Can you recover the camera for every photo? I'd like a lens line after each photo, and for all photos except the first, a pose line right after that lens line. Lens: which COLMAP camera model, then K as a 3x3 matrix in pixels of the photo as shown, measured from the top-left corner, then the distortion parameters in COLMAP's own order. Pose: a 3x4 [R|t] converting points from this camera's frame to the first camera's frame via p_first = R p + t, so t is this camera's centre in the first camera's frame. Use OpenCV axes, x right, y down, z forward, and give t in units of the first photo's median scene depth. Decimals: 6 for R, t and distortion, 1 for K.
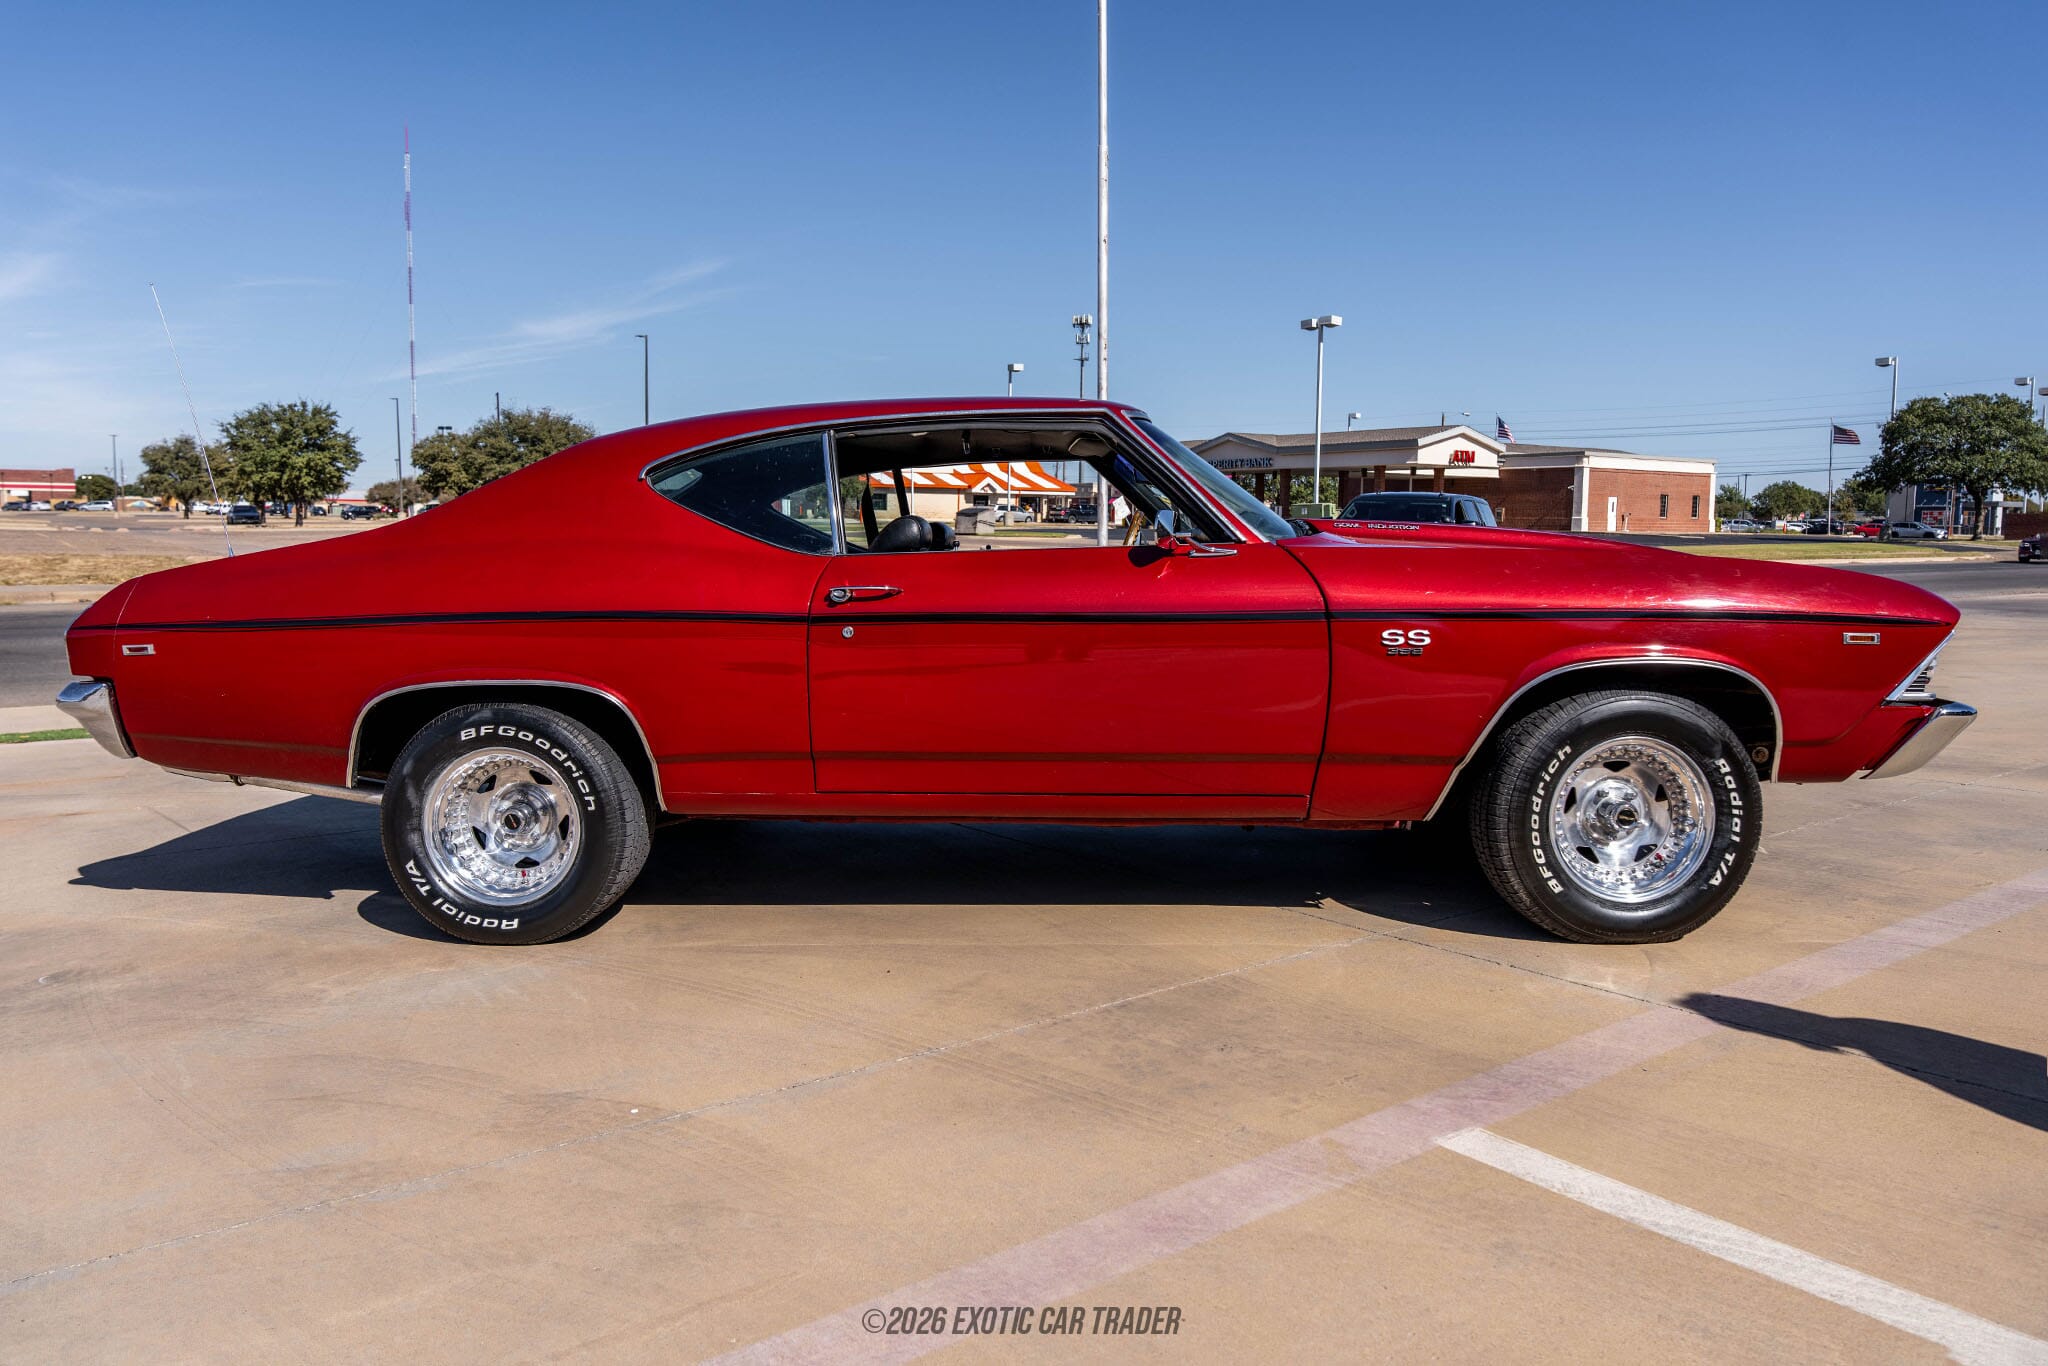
lens RADIAL K [[1407.4, 0, 981.8], [0, 1407.4, 693.8], [0, 0, 1]] dist [0.003716, 0.001738]
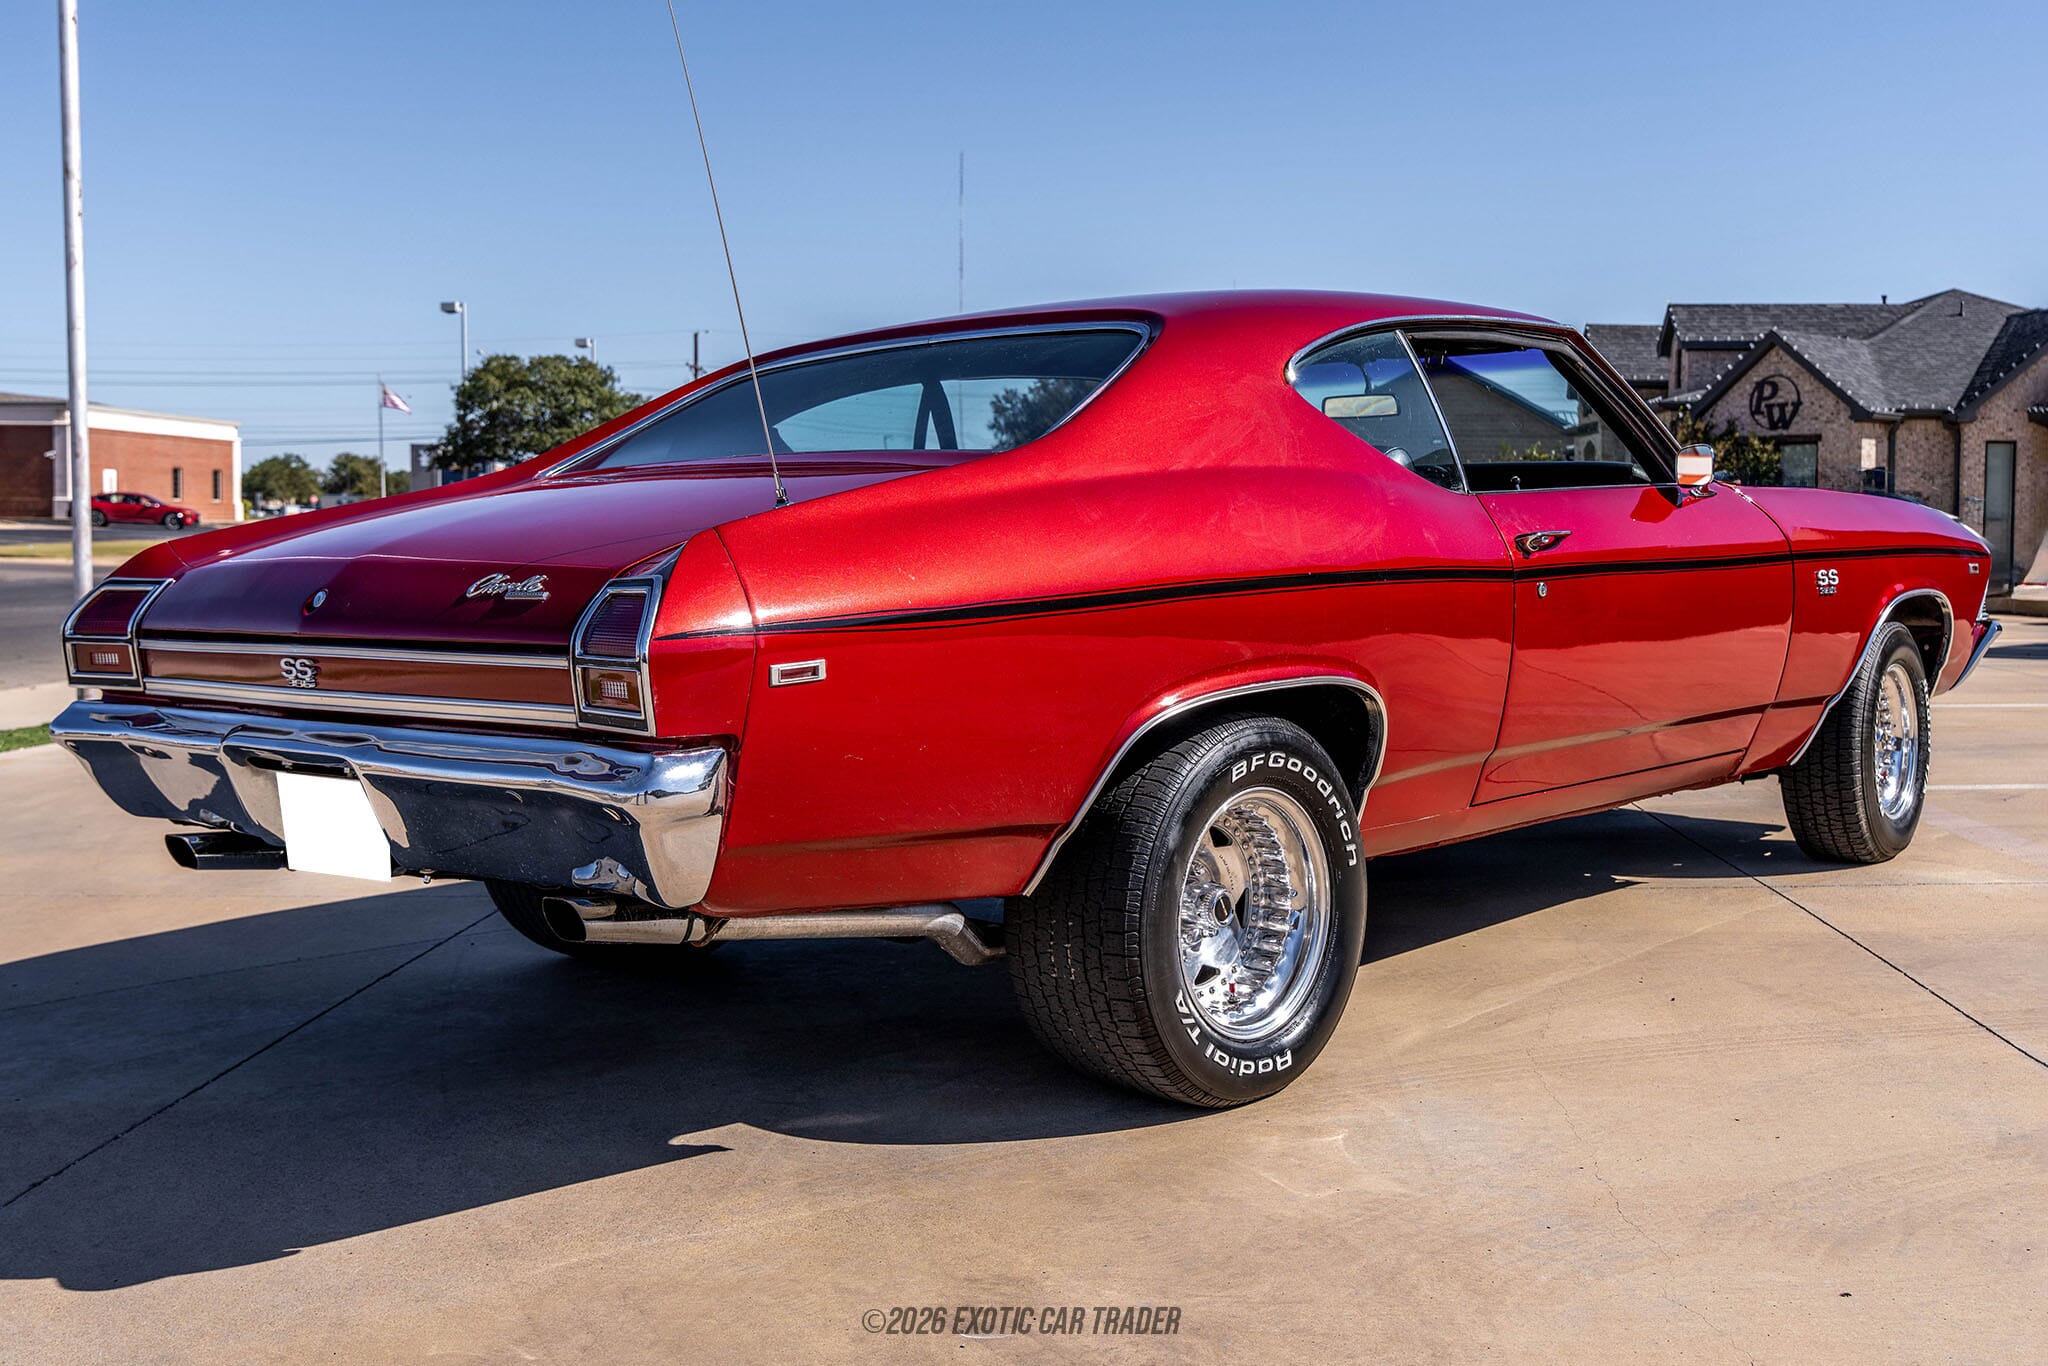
lens RADIAL K [[2042.2, 0, 1024.0], [0, 2042.2, 683.0], [0, 0, 1]] dist [0.009167, -0.001160]
pose [[0.633109, -0.063584, 0.771447, -1.103919], [0.091727, 0.995761, 0.006795, -0.025070], [-0.768609, 0.066461, 0.636257, 0.479954]]
